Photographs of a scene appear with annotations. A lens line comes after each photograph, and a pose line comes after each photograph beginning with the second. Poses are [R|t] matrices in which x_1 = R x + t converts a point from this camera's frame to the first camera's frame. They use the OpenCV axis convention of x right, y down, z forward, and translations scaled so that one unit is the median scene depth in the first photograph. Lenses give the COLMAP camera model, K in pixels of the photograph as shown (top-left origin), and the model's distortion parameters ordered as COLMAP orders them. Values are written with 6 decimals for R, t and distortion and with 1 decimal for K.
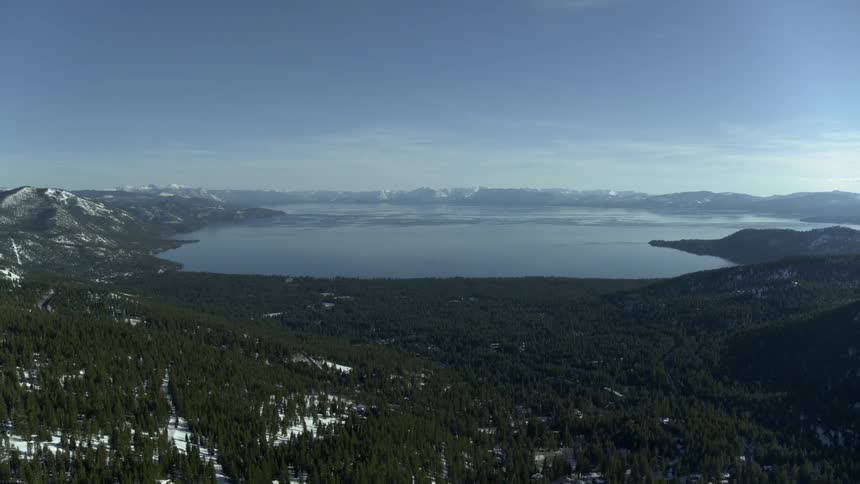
lens RADIAL K [[614.4, 0, 438.4], [0, 614.4, 243.6], [0, 0, 1]] dist [-0.110544, 0.067132]
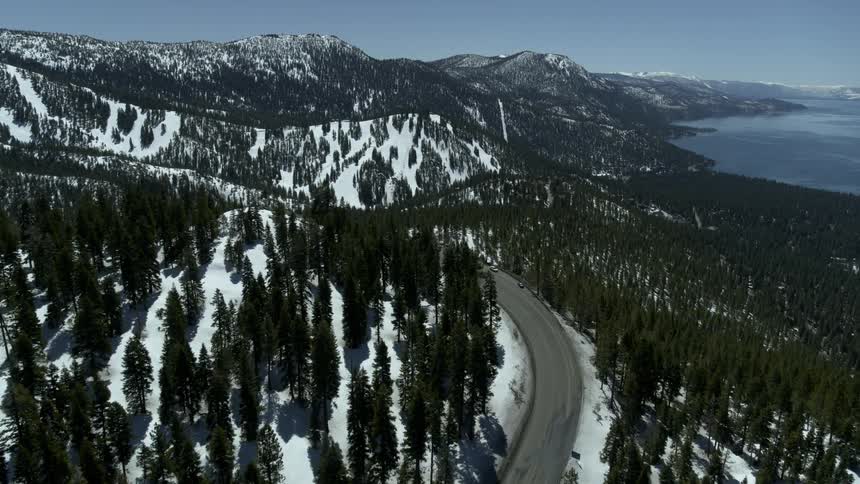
lens RADIAL K [[614.4, 0, 438.4], [0, 614.4, 243.6], [0, 0, 1]] dist [-0.110544, 0.067132]
pose [[0.731693, 0.192302, -0.653946, -0.063596], [-0.075542, 0.976347, 0.202585, 0.003910], [0.677435, -0.098830, 0.728913, 0.096260]]
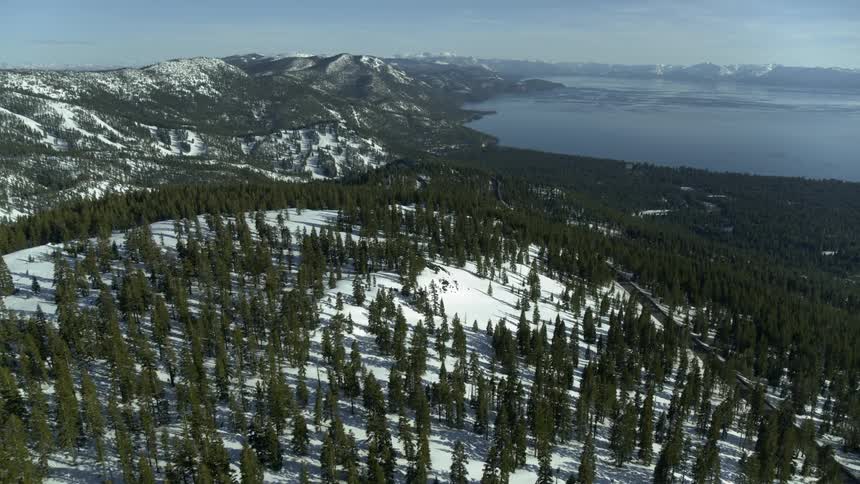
lens RADIAL K [[614.4, 0, 438.4], [0, 614.4, 243.6], [0, 0, 1]] dist [-0.110544, 0.067132]
pose [[0.915630, 0.126851, -0.381484, -0.038376], [-0.046699, 0.976051, 0.212471, -0.001639], [0.399300, -0.176730, 0.899625, 0.016086]]
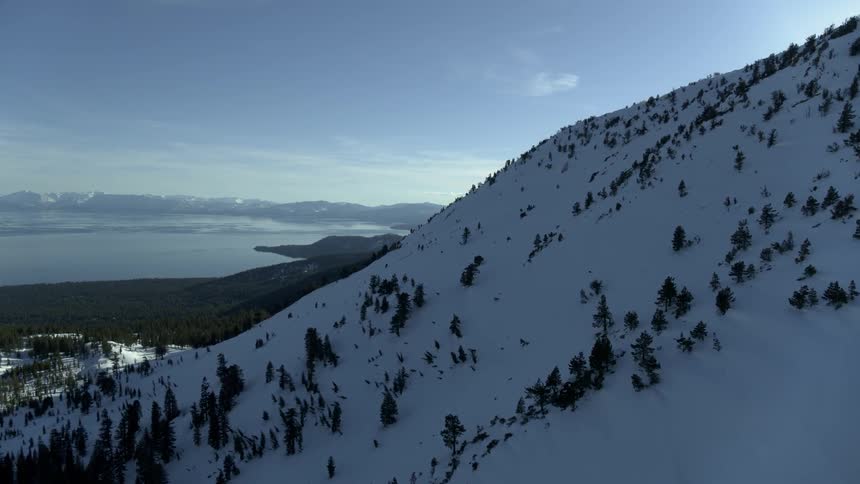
lens RADIAL K [[614.4, 0, 438.4], [0, 614.4, 243.6], [0, 0, 1]] dist [-0.110544, 0.067132]
pose [[0.832631, -0.015516, 0.553611, -0.001284], [0.021535, 0.999759, -0.004369, 0.000885], [-0.553410, 0.015559, 0.832764, -0.076692]]
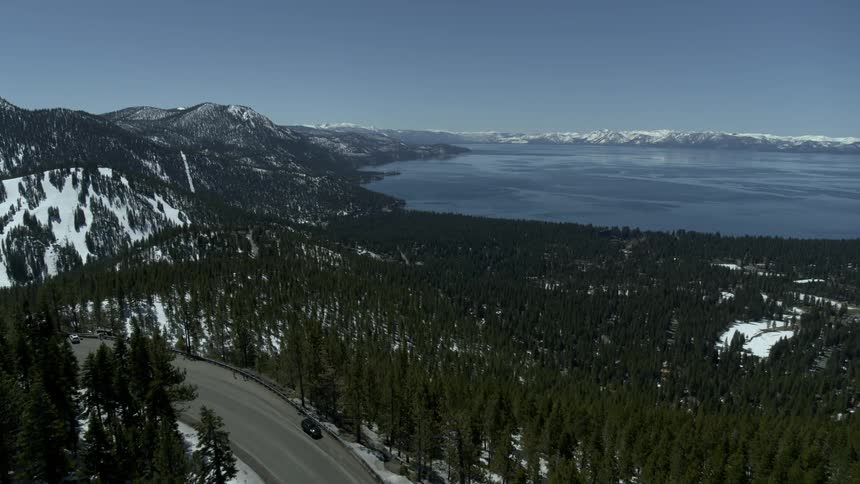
lens RADIAL K [[614.4, 0, 438.4], [0, 614.4, 243.6], [0, 0, 1]] dist [-0.110544, 0.067132]
pose [[0.968074, 0.052346, -0.245139, -0.067827], [-0.030162, 0.995173, 0.093391, 0.005147], [0.248844, -0.083015, 0.964979, 0.101759]]
